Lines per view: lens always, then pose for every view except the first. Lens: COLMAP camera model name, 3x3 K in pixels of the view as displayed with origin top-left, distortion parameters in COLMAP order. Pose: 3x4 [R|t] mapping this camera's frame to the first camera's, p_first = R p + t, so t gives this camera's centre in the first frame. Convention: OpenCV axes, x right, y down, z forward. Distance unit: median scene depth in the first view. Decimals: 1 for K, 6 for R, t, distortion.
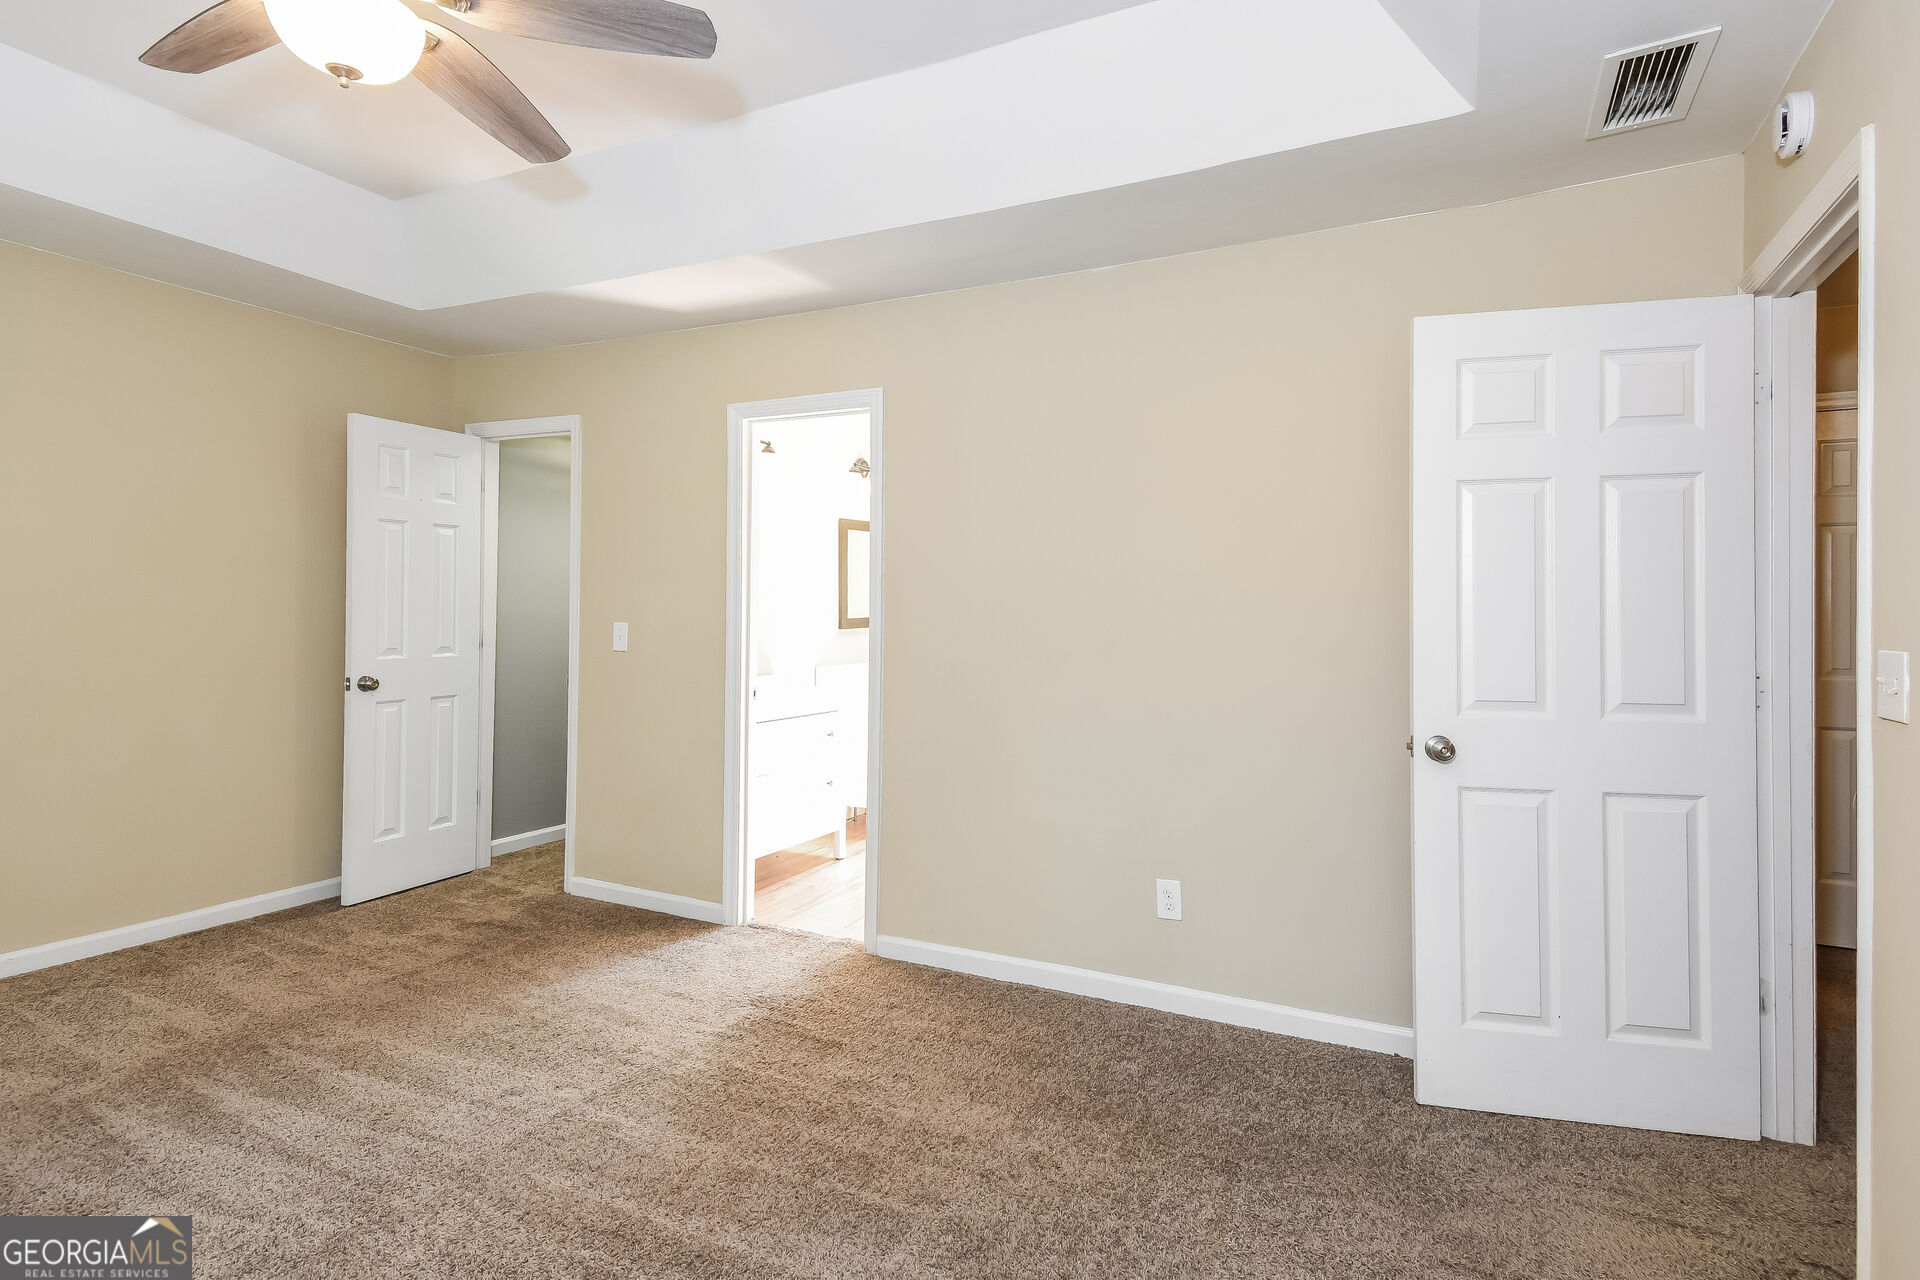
lens RADIAL K [[991.2, 0, 963.4], [0, 991.2, 592.9], [0, 0, 1]] dist [0.000207, -0.000057]
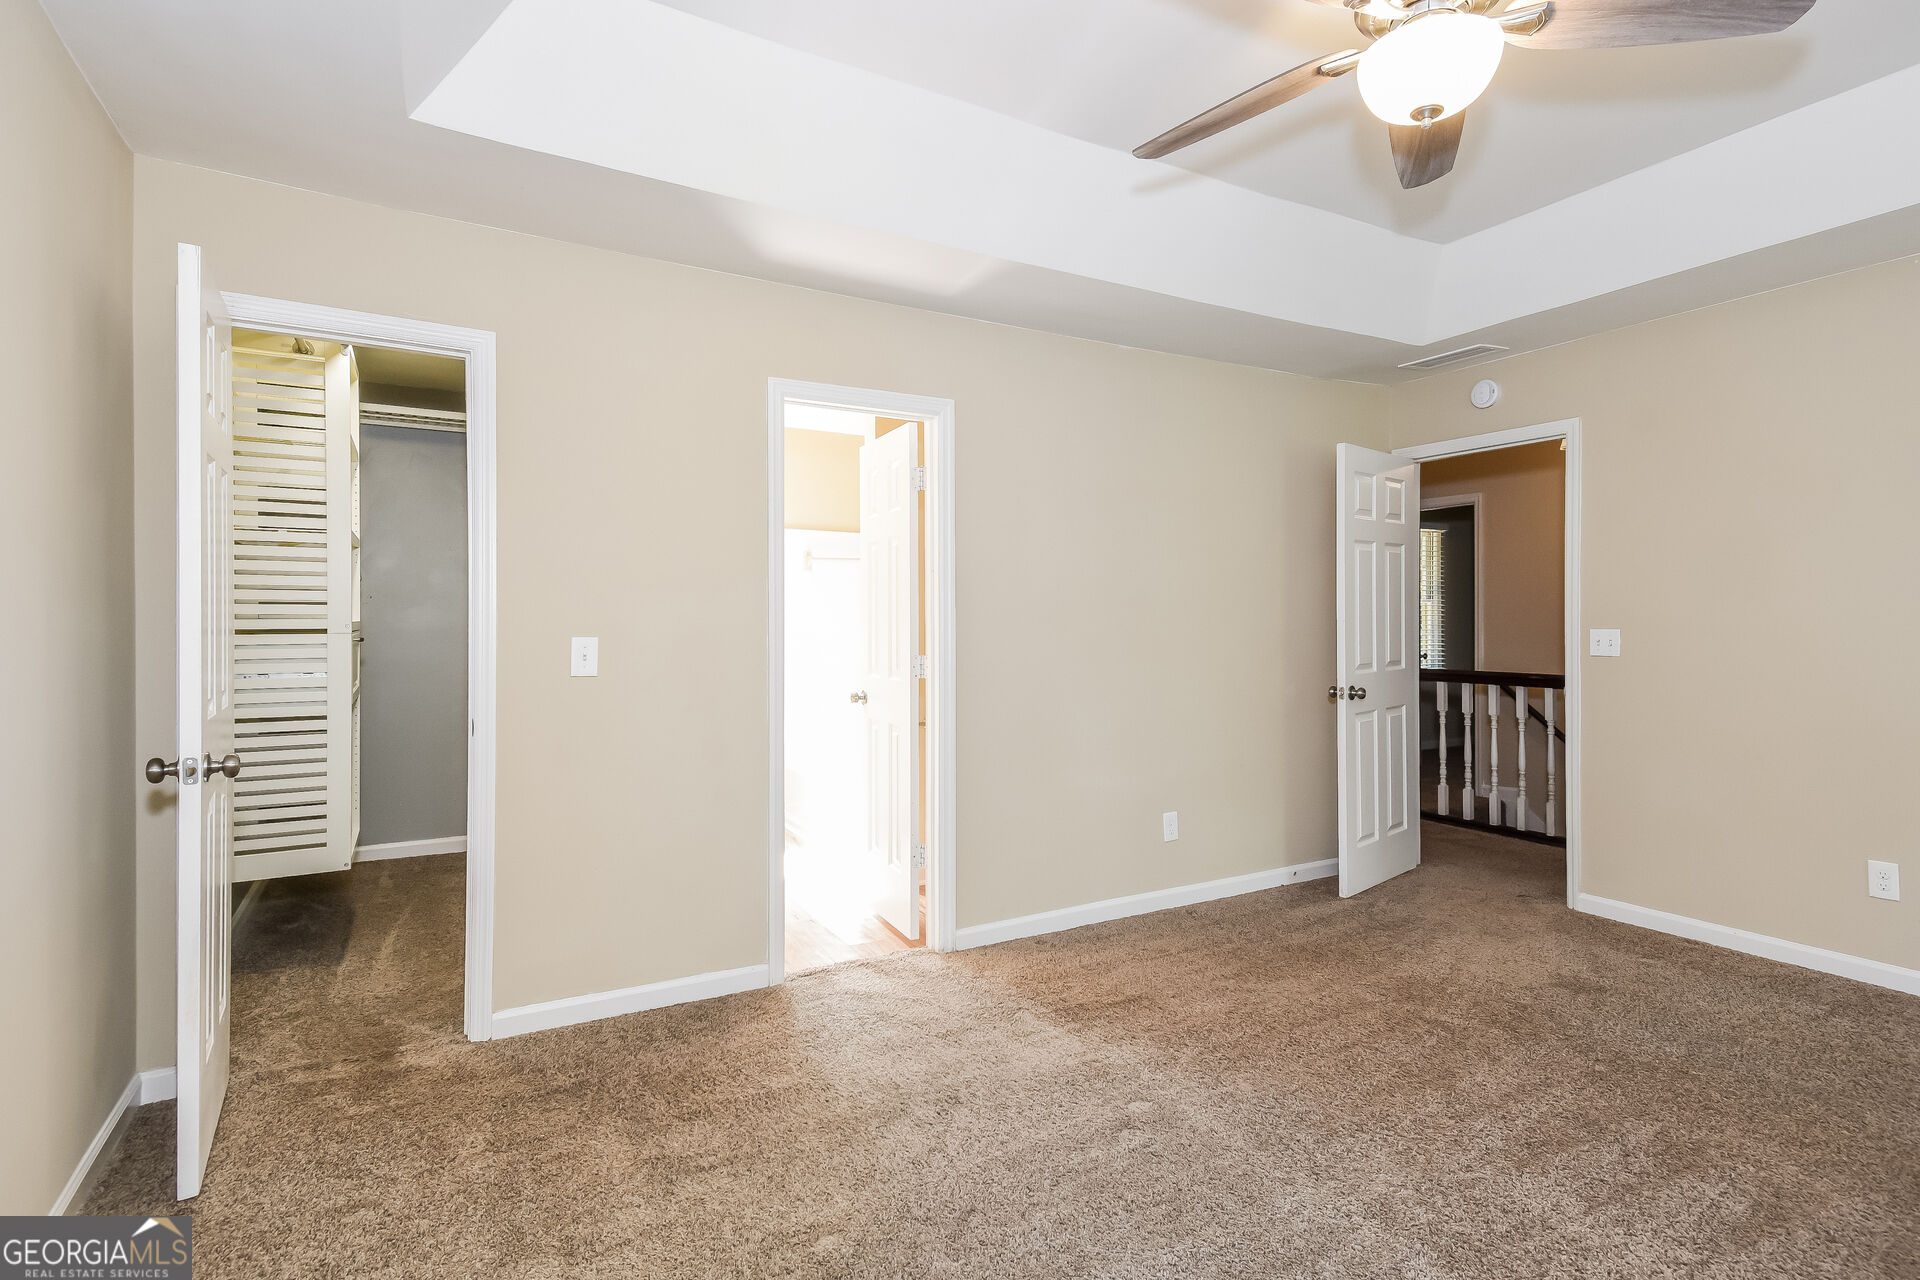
lens RADIAL K [[974.6, 0, 962.6], [0, 974.6, 614.2], [0, 0, 1]] dist [0.000080, -0.000015]
pose [[0.549028, -0.006349, 0.835780, -1.312953], [-0.009791, 0.999854, 0.014027, 0.000308], [-0.835747, -0.015885, 0.548886, 0.622322]]
